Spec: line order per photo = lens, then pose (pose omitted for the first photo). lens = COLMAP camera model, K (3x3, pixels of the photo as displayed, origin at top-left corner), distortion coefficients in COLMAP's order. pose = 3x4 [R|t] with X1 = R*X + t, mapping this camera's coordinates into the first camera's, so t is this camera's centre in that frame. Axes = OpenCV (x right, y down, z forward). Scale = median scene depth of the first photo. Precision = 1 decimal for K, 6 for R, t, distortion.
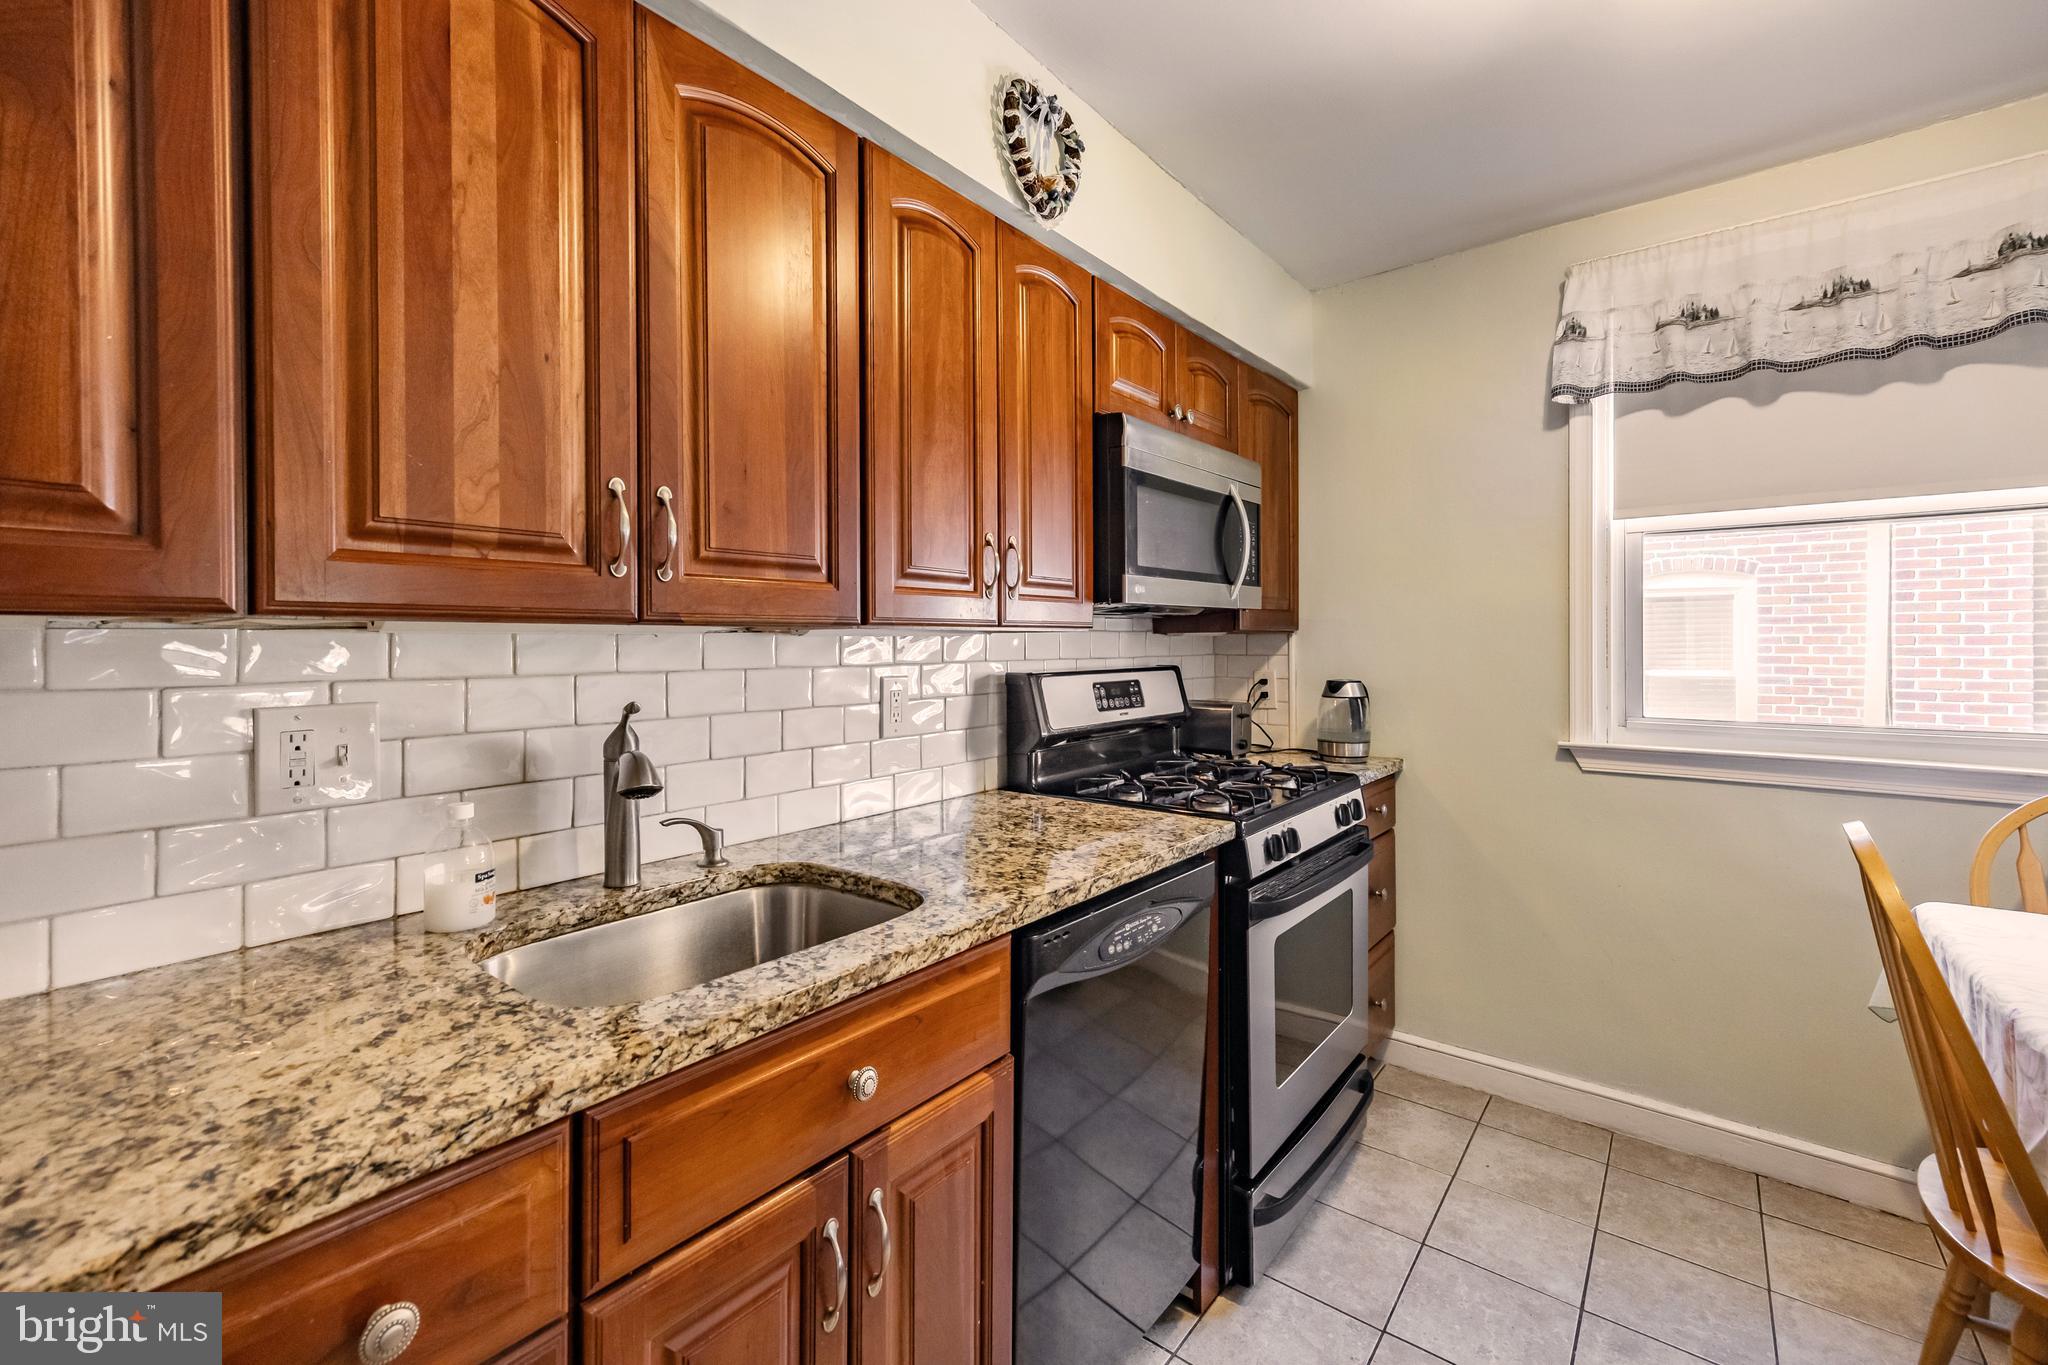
lens RADIAL K [[841.9, 0, 1059.9], [0, 841.9, 651.9], [0, 0, 1]] dist [-0.002183, 0.004835]
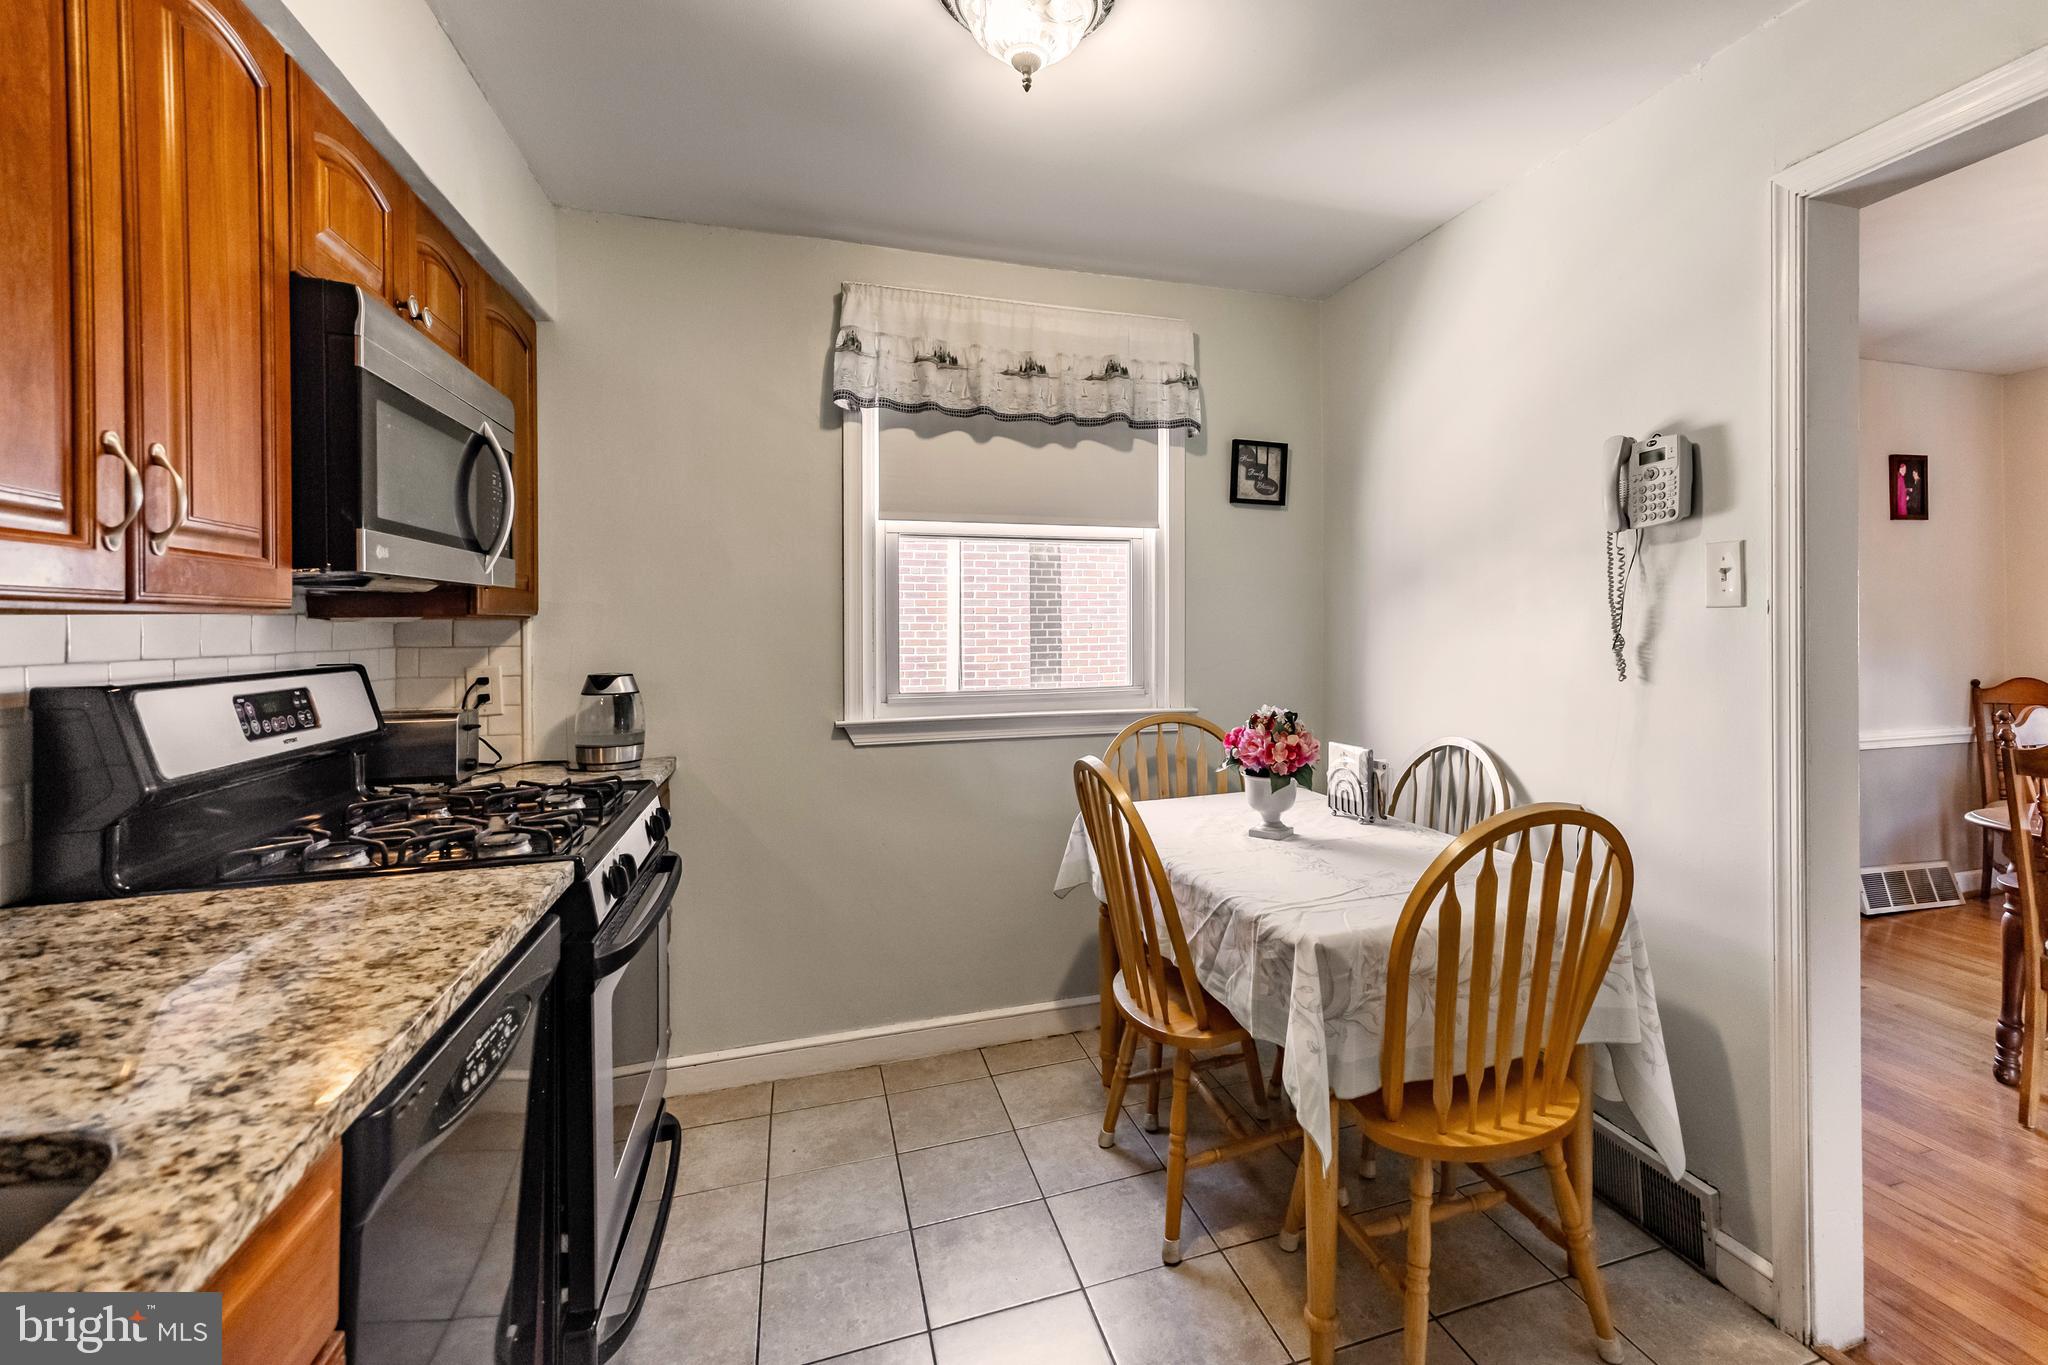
lens RADIAL K [[868.0, 0, 1084.3], [0, 868.0, 631.0], [0, 0, 1]] dist [0.000640, 0.000685]
pose [[0.560319, -0.005393, 0.828259, -0.178283], [0.013857, 0.999900, -0.002863, -0.001193], [-0.828161, 0.013081, 0.560338, 0.146423]]
